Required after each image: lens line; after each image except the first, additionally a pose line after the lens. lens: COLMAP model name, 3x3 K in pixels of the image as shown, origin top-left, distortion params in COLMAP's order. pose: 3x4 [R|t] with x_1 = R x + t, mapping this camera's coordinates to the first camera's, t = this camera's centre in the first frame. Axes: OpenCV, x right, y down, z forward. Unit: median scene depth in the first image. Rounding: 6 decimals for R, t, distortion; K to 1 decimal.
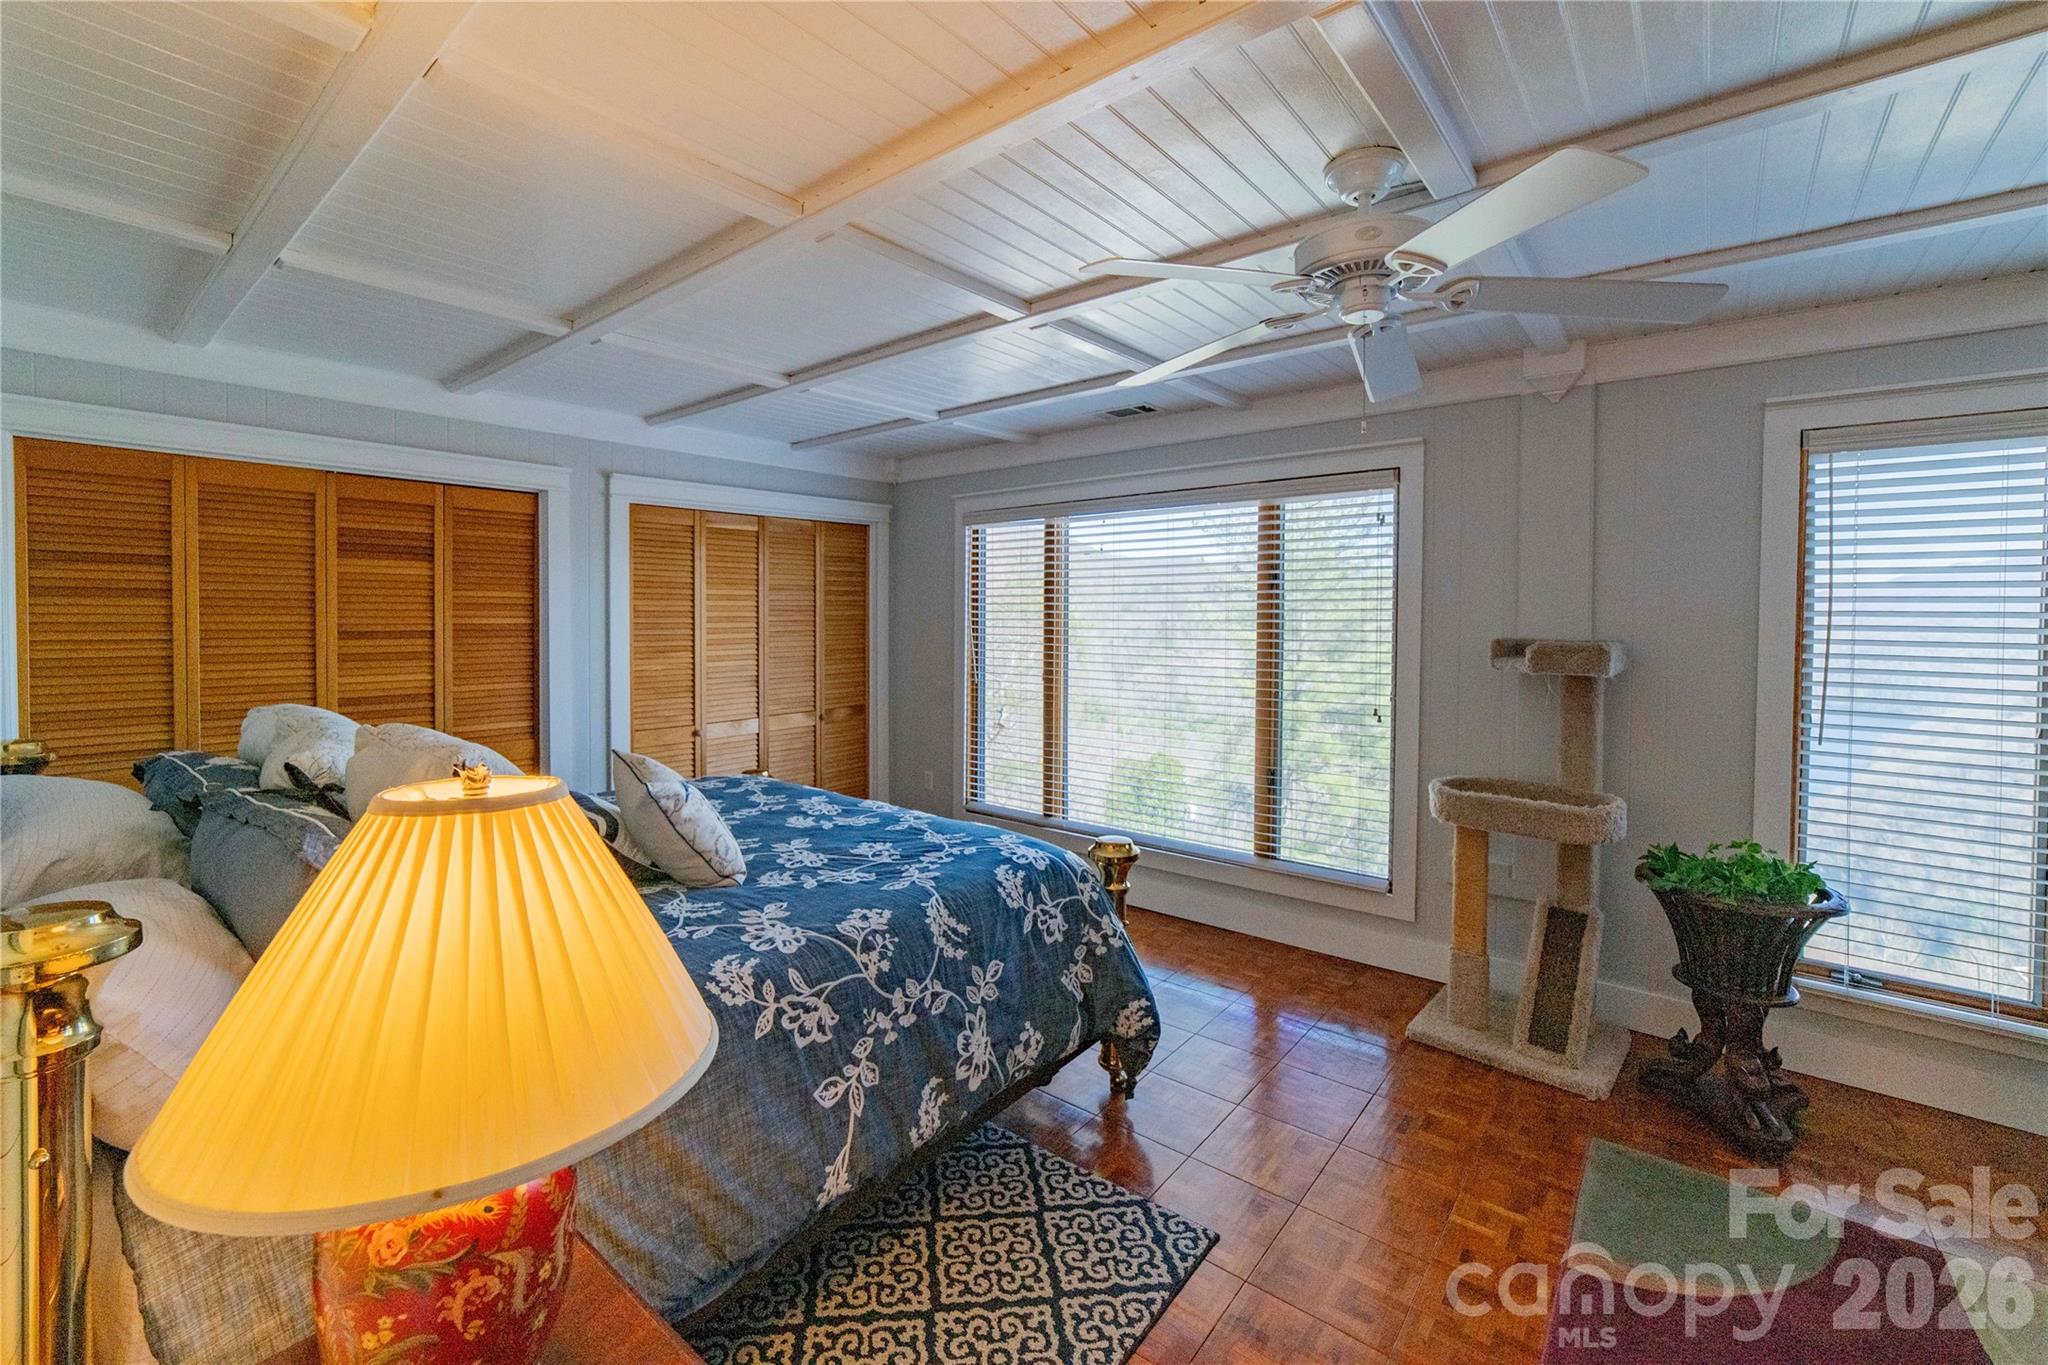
lens RADIAL K [[851.1, 0, 1052.9], [0, 851.1, 610.5], [0, 0, 1]] dist [-0.003495, -0.000266]
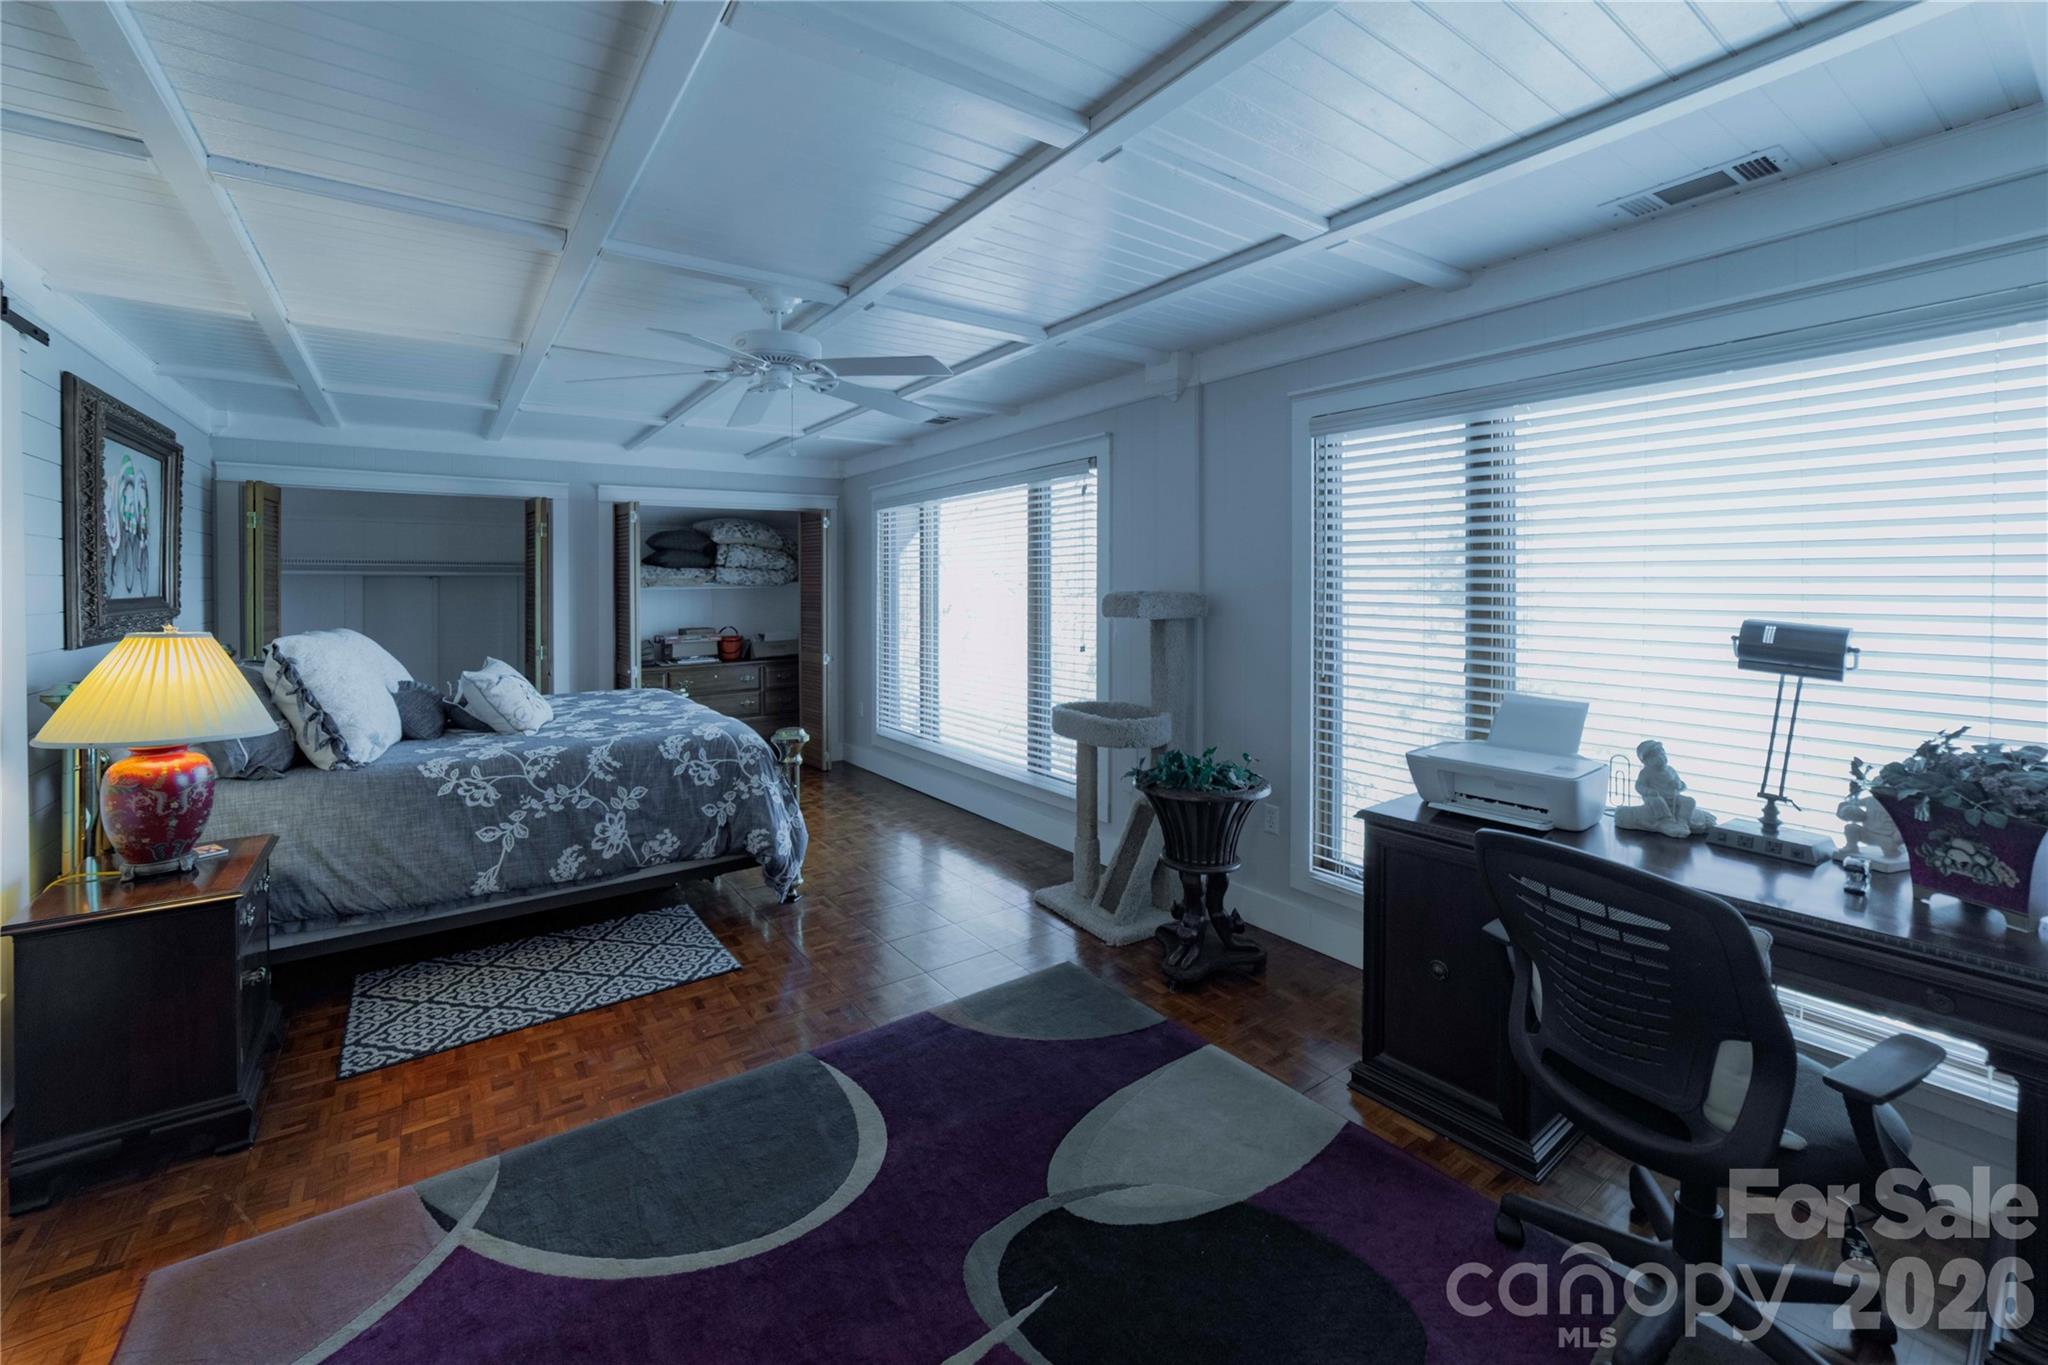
lens RADIAL K [[825.4, 0, 1024.0], [0, 825.4, 566.5], [0, 0, 1]] dist [-0.001415, 0.000162]
pose [[0.962660, -0.012402, -0.270428, 1.123013], [0.007091, 0.999763, -0.020606, 0.031237], [0.270619, 0.017919, 0.962520, -0.340409]]
